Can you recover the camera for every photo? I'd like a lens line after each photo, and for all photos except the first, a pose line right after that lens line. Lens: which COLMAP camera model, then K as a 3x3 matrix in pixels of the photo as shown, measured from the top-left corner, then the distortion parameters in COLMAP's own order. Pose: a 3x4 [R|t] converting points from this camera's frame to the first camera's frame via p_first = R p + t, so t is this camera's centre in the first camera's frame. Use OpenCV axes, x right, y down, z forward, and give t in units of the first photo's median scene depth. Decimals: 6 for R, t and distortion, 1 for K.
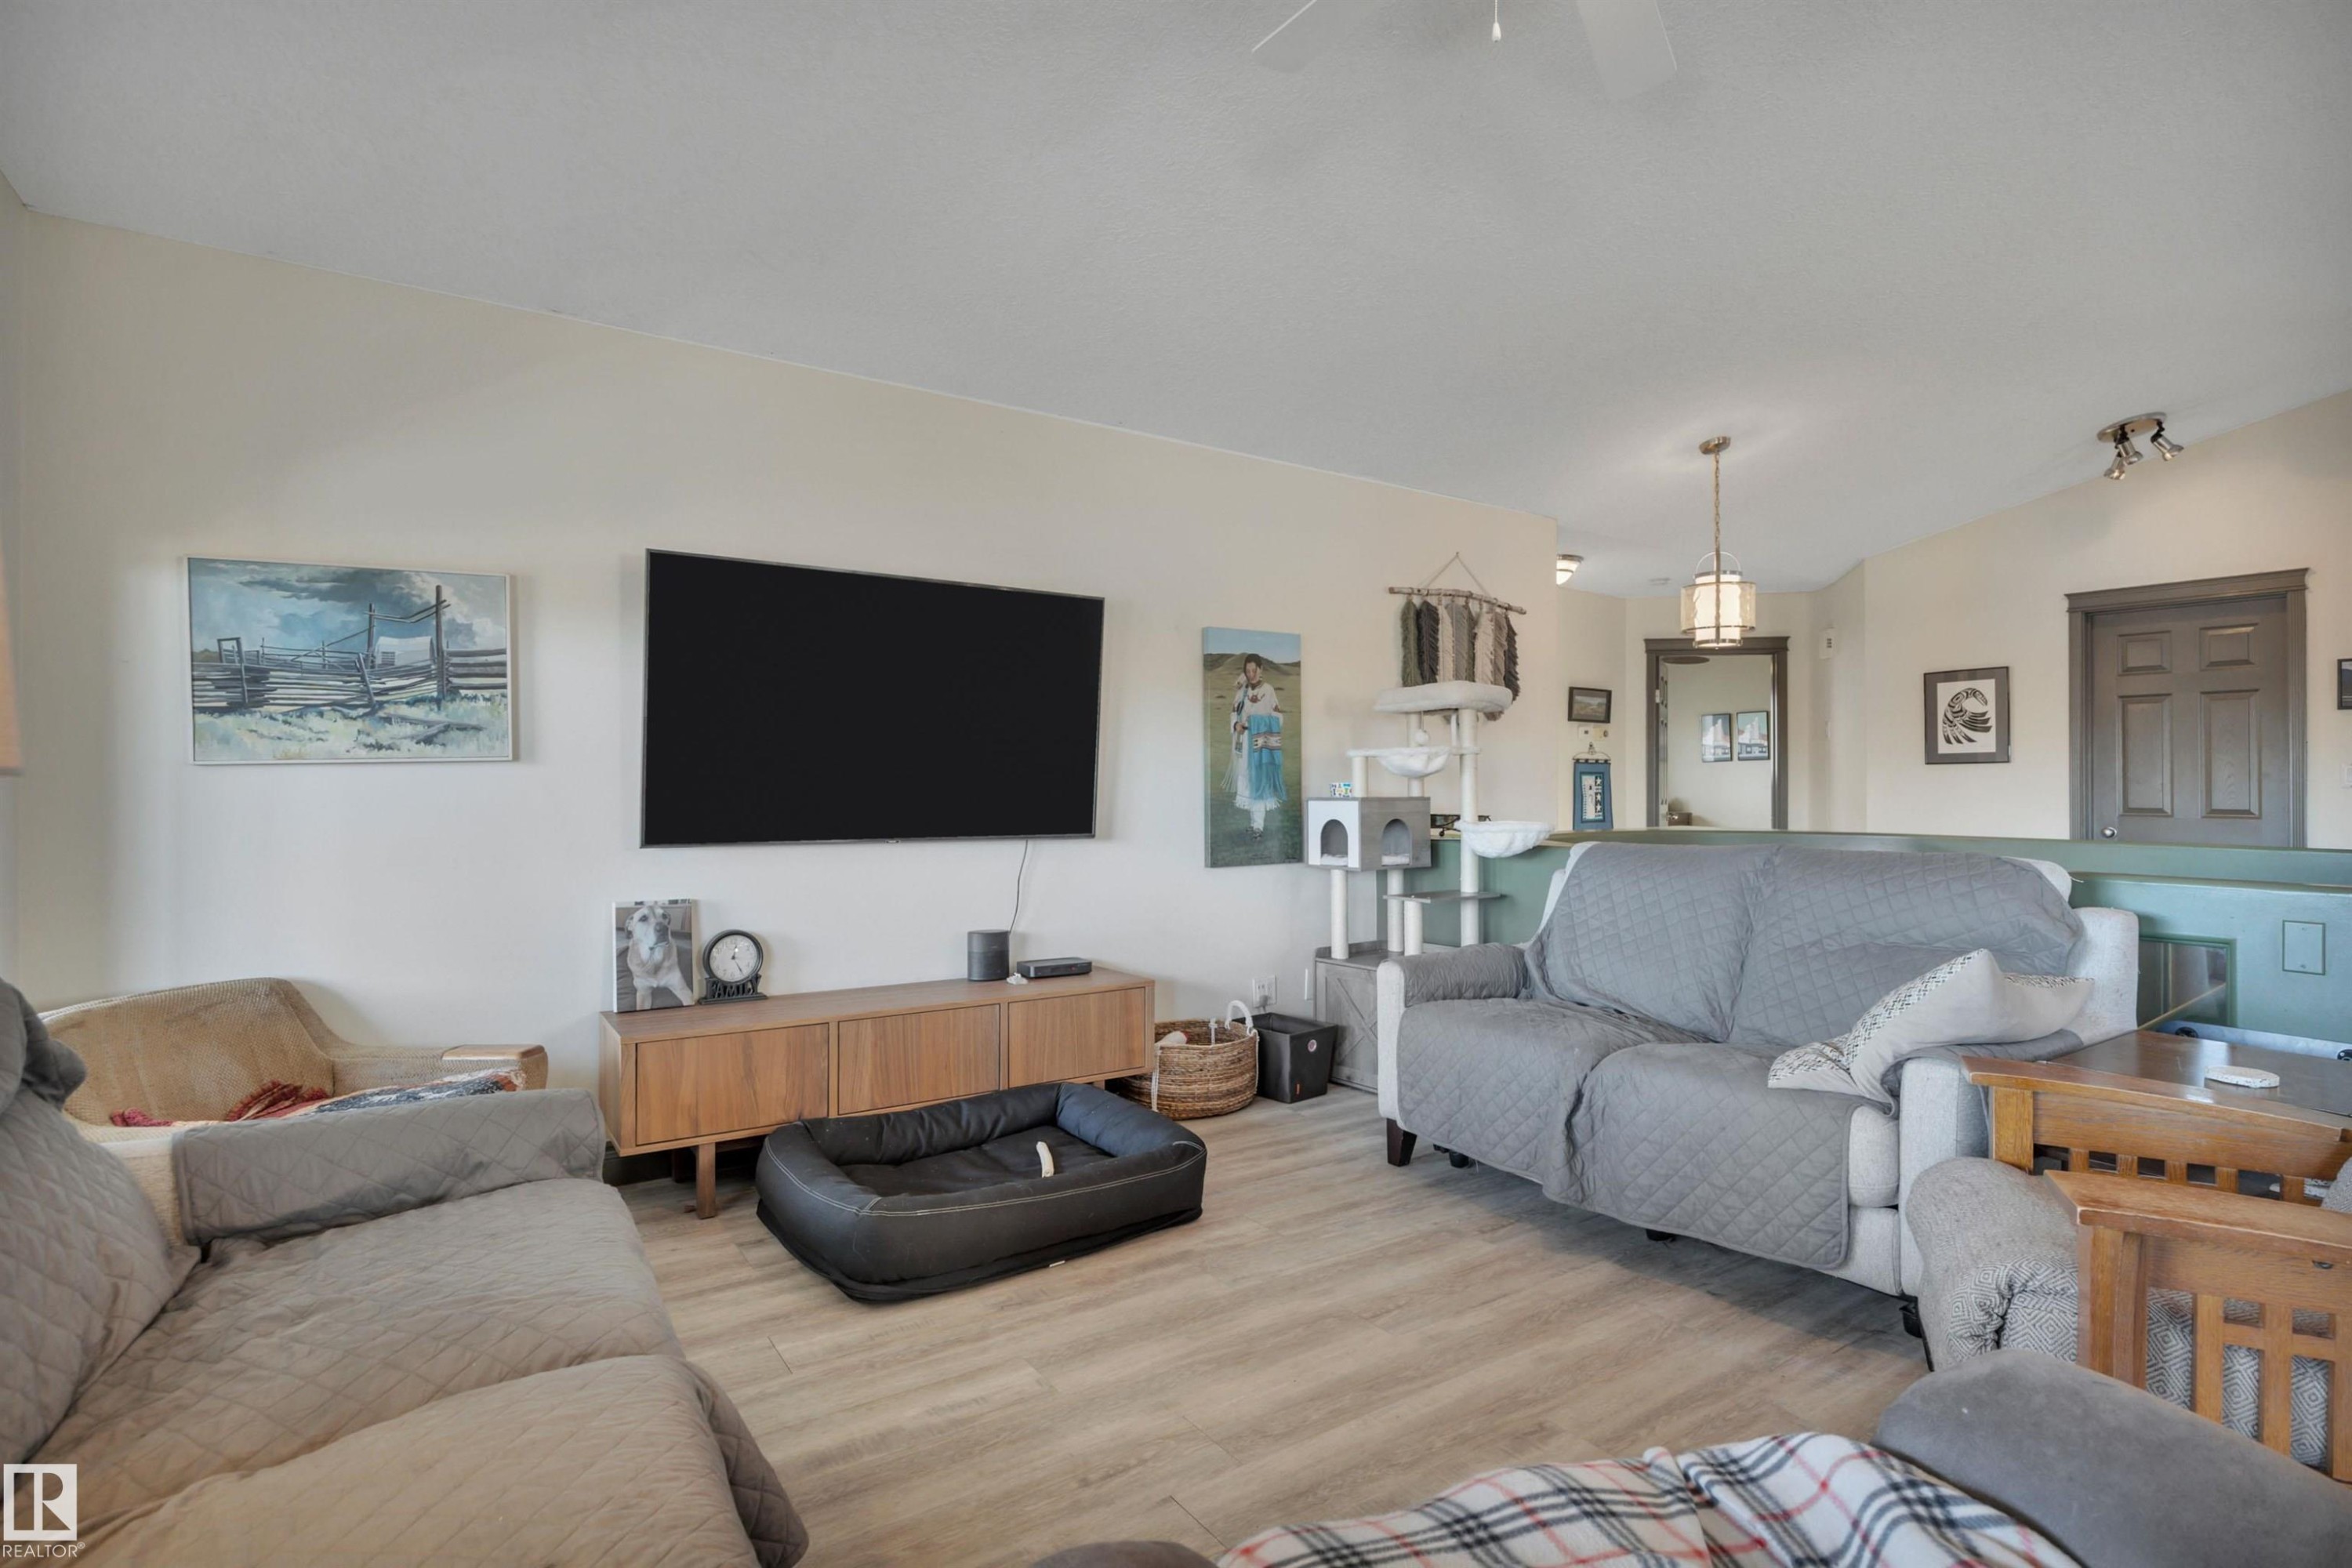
lens RADIAL K [[1150.4, 0, 1173.9], [0, 1150.4, 775.9], [0, 0, 1]] dist [-0.000654, 0.000014]
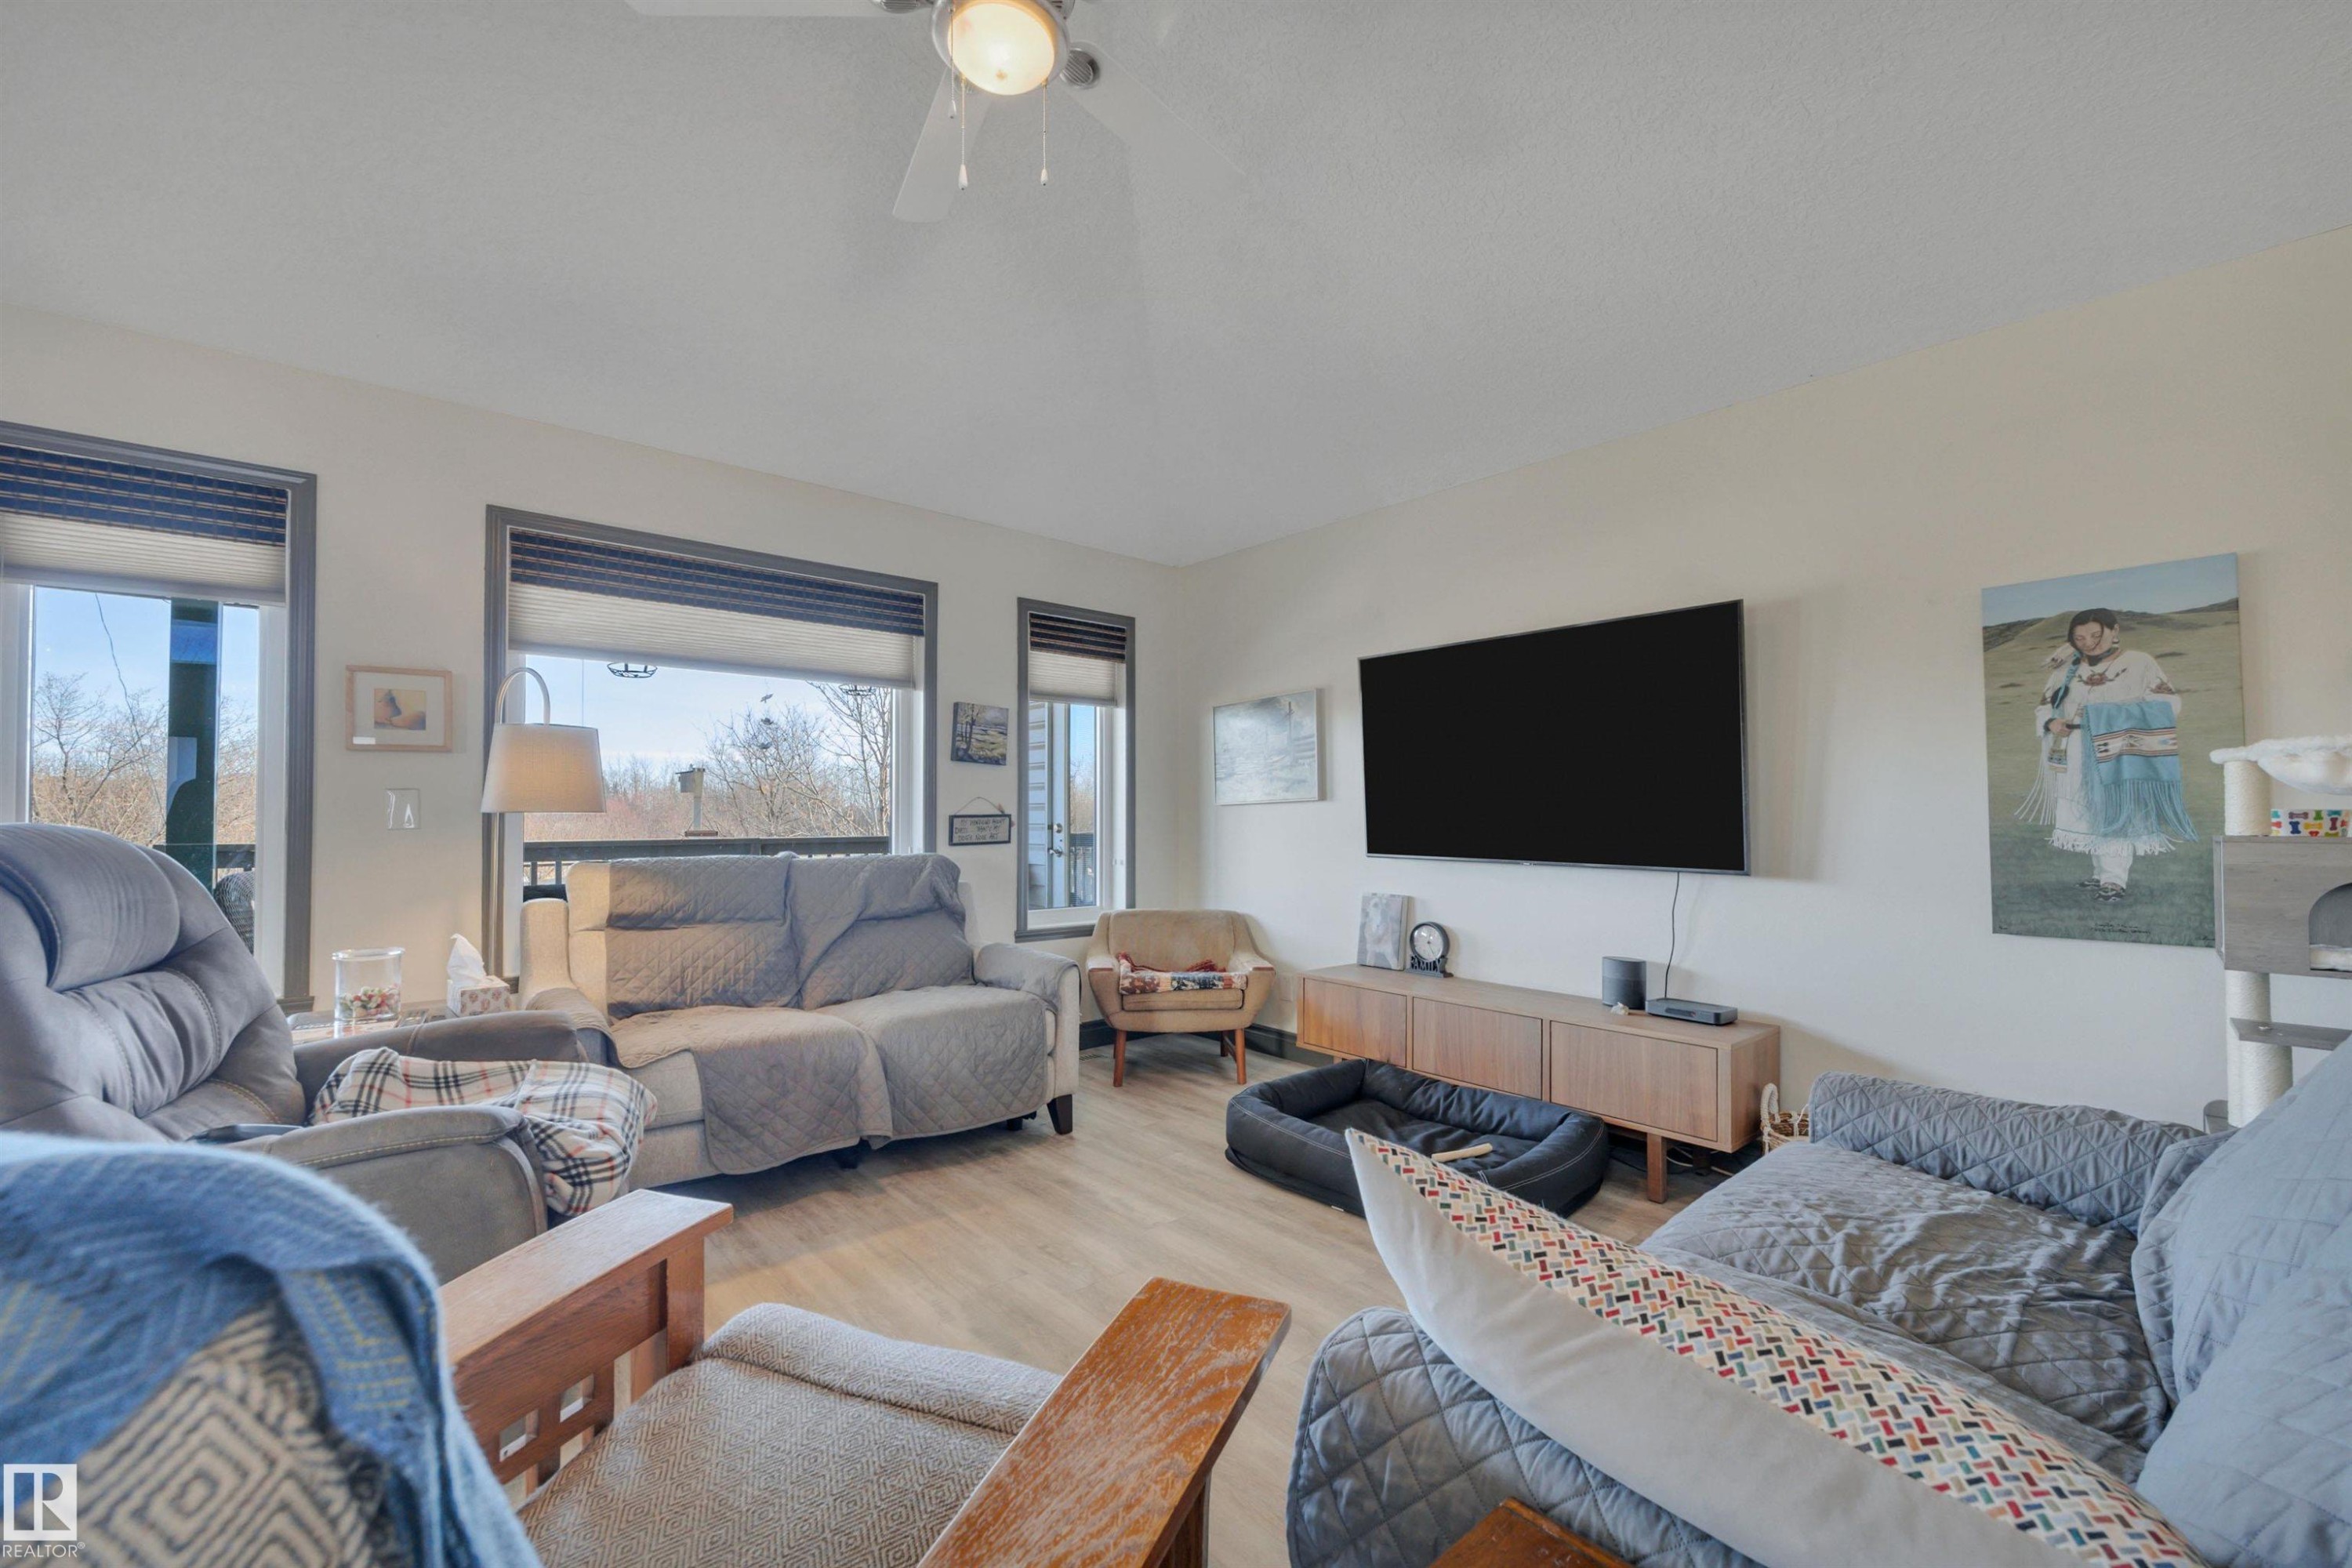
lens RADIAL K [[958.9, 0, 1159.4], [0, 958.9, 802.3], [0, 0, 1]] dist [-0.011508, -0.000238]
pose [[0.111106, -0.014495, -0.993703, 0.538819], [0.007090, 0.999880, -0.013793, 0.005027], [0.993783, -0.005513, 0.111195, 0.428419]]
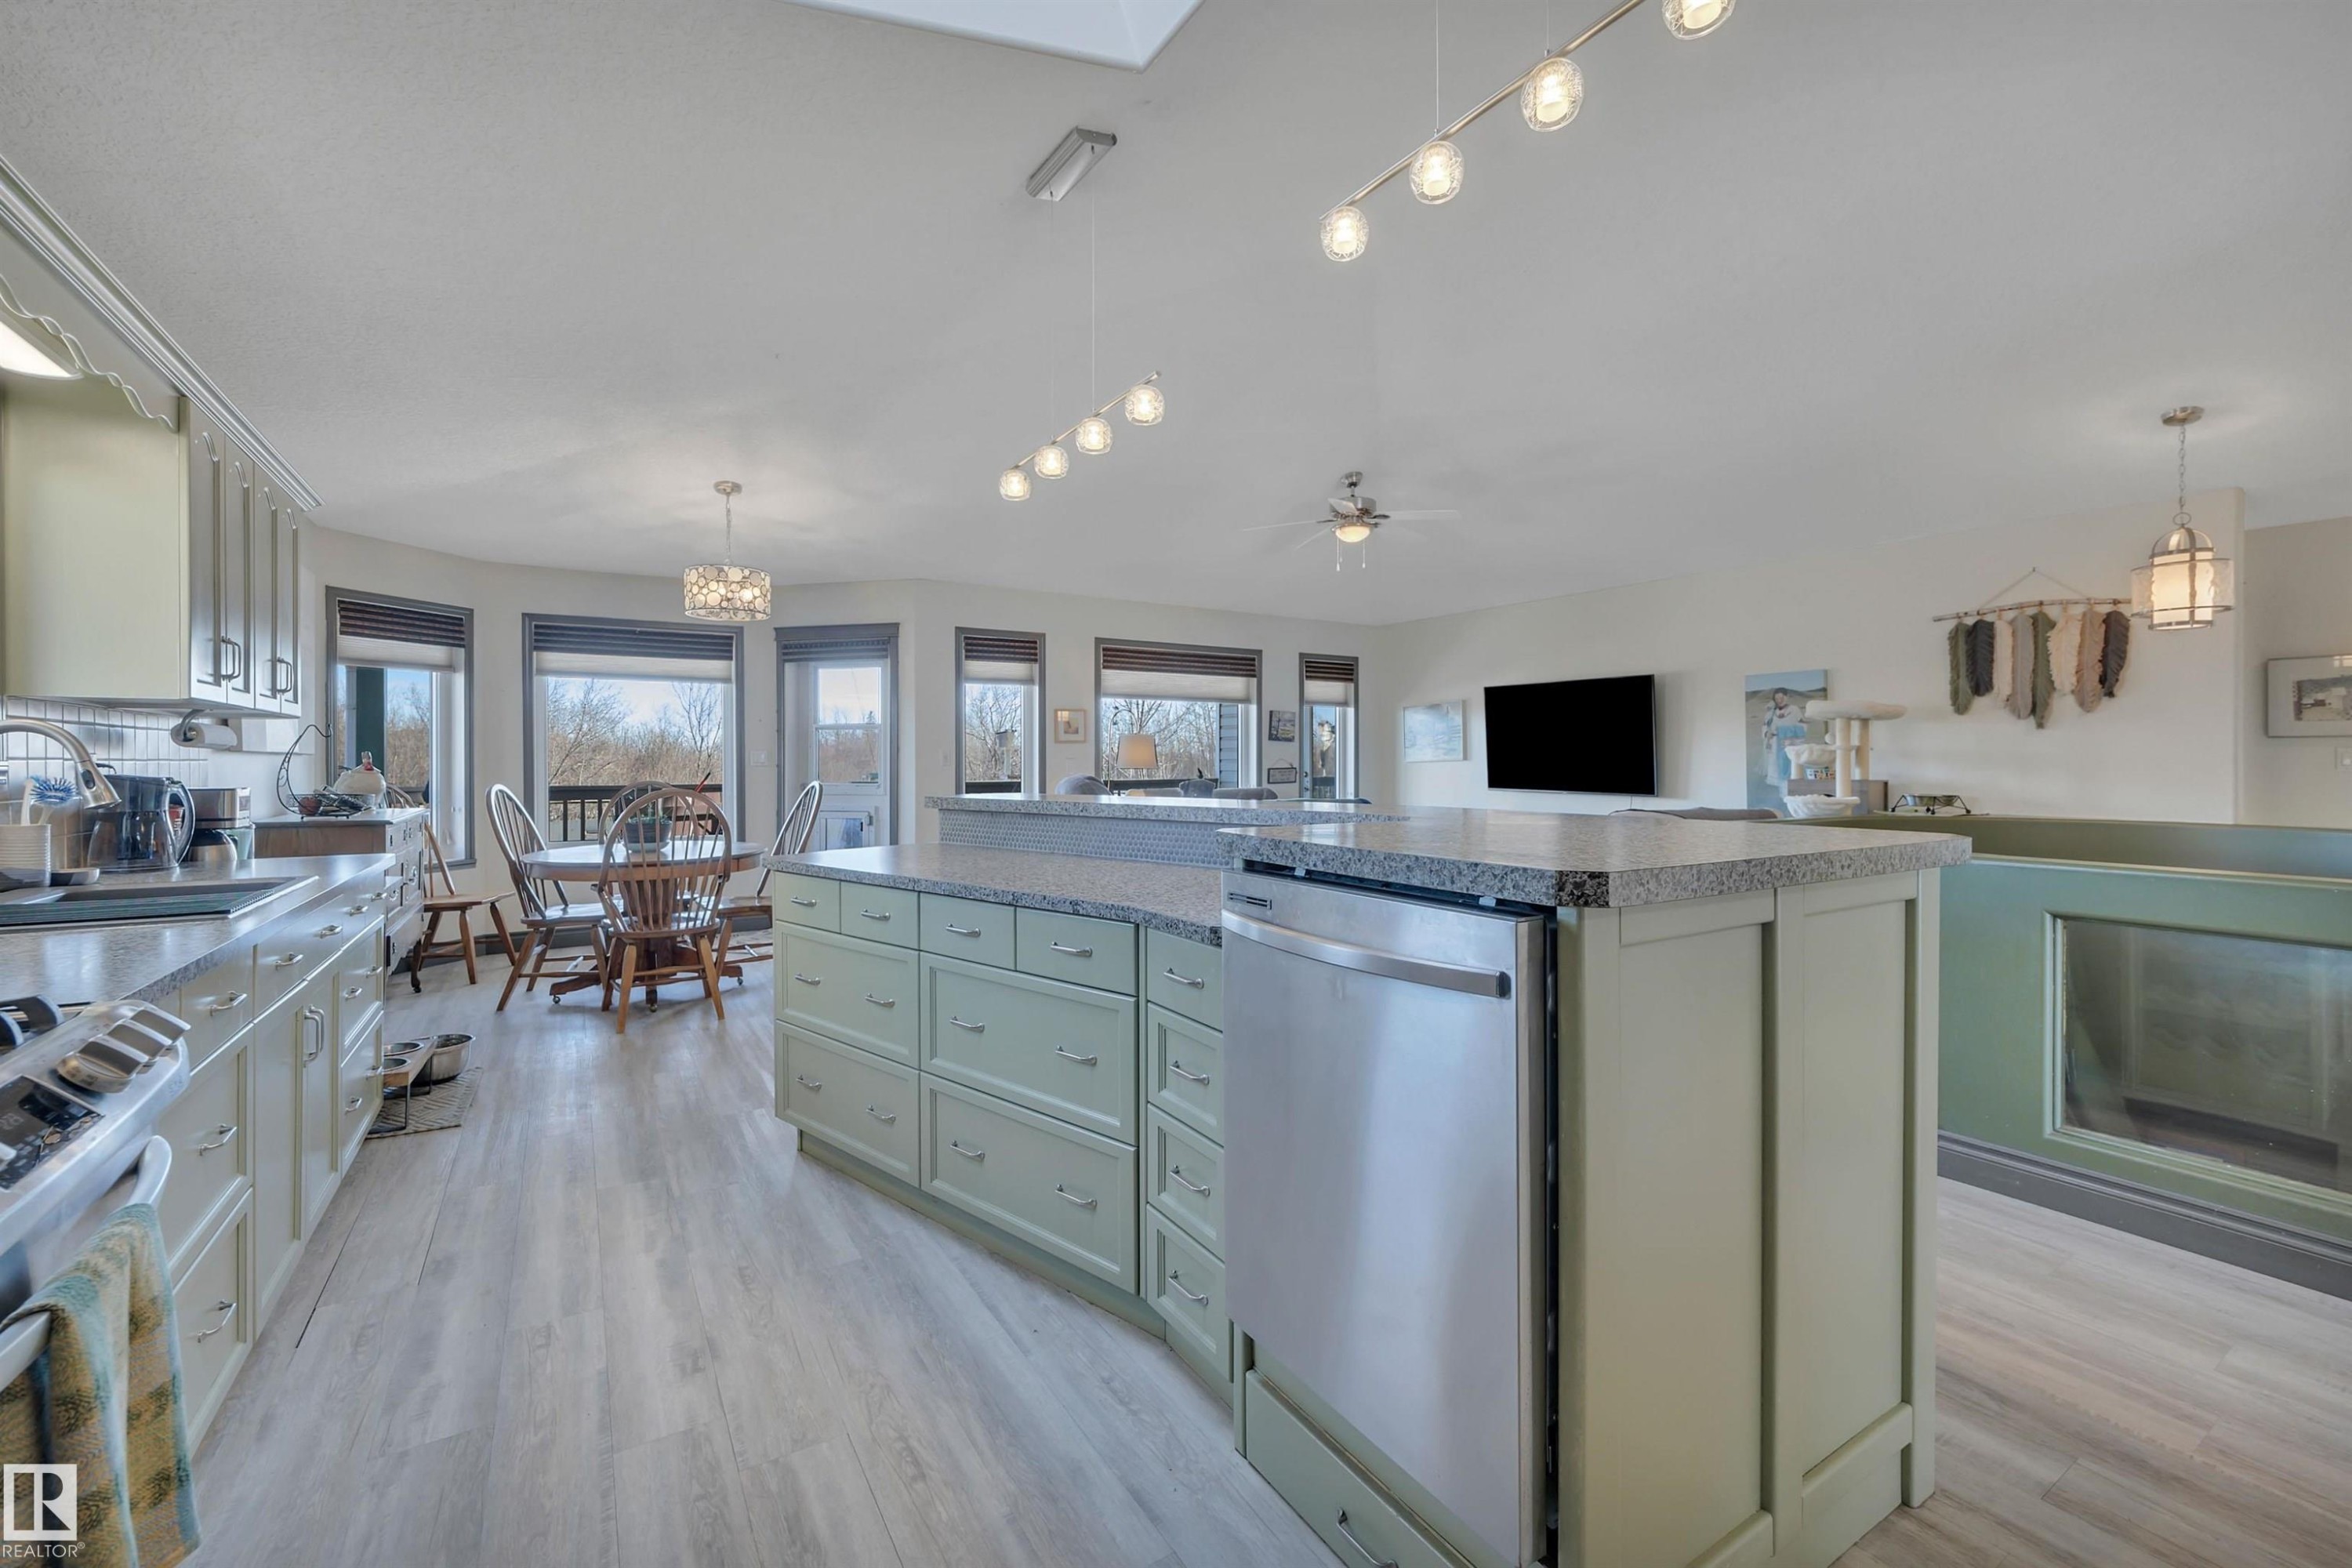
lens RADIAL K [[979.4, 0, 1180.2], [0, 979.4, 763.5], [0, 0, 1]] dist [0.014557, 0.000302]
pose [[-0.027521, 0.002839, -0.999617, 1.458090], [0.007737, 0.999967, 0.002627, -0.011563], [0.999591, -0.007662, -0.027542, 0.213644]]
